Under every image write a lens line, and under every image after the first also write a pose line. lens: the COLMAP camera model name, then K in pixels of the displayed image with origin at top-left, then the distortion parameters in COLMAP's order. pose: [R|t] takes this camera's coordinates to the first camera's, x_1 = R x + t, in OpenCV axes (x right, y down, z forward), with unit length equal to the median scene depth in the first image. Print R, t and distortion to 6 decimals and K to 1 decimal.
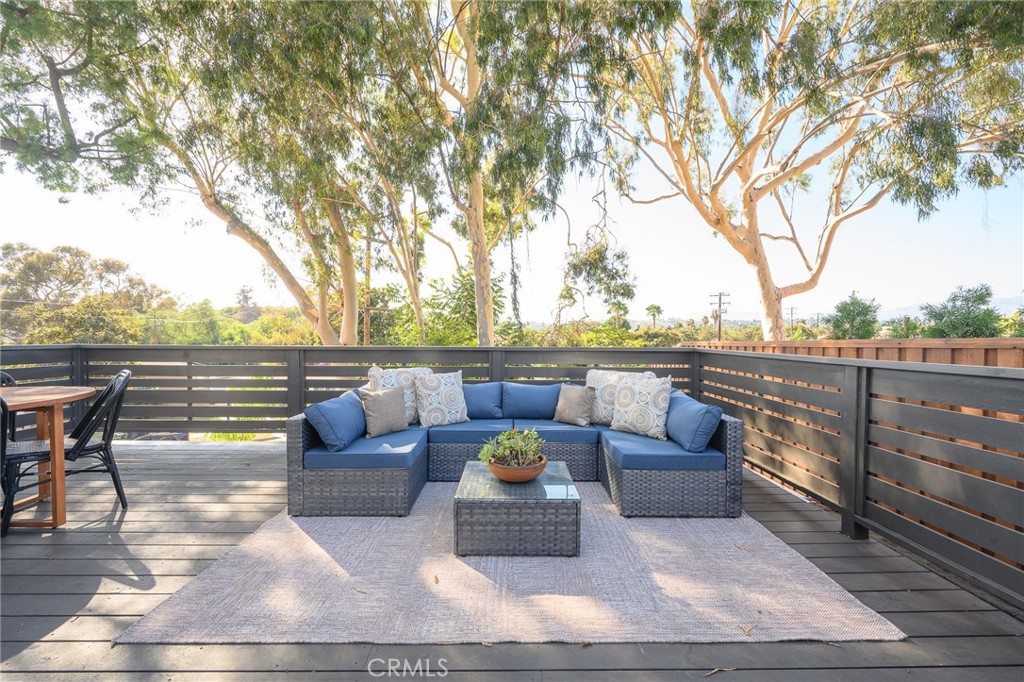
lens RADIAL K [[423.8, 0, 511.1], [0, 423.8, 342.3], [0, 0, 1]] dist [-0.001458, -0.000138]
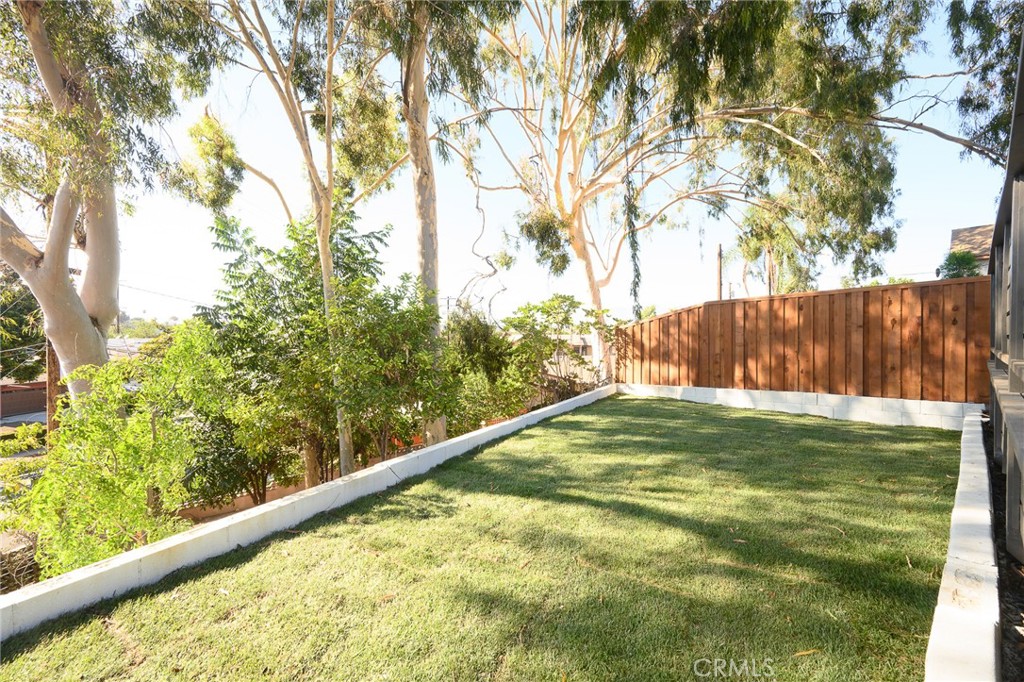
lens RADIAL K [[401.1, 0, 515.7], [0, 401.1, 340.7], [0, 0, 1]] dist [0.003327, -0.000062]
pose [[0.760343, -0.015658, 0.649333, -0.317807], [0.024882, 0.999678, -0.005030, 0.047160], [-0.649045, 0.019981, 0.760487, 0.287092]]
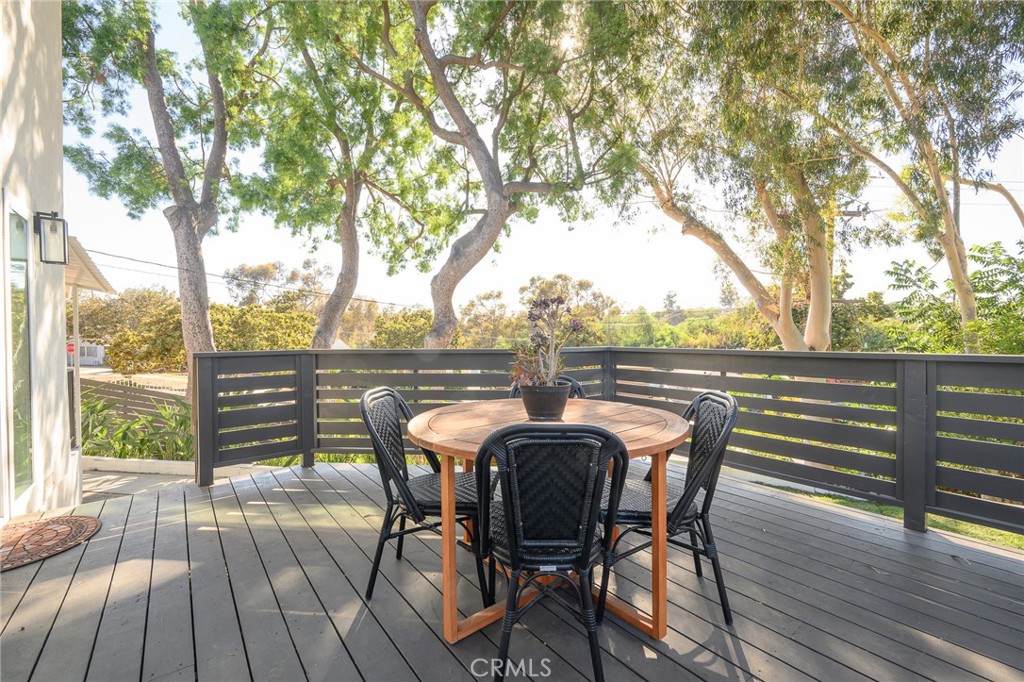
lens RADIAL K [[423.8, 0, 514.7], [0, 423.8, 337.5], [0, 0, 1]] dist [-0.001458, -0.000138]
pose [[0.613389, -0.006321, -0.789755, -0.111039], [-0.003498, 0.999936, -0.010719, -0.001588], [0.789773, 0.009337, 0.613328, 0.068838]]
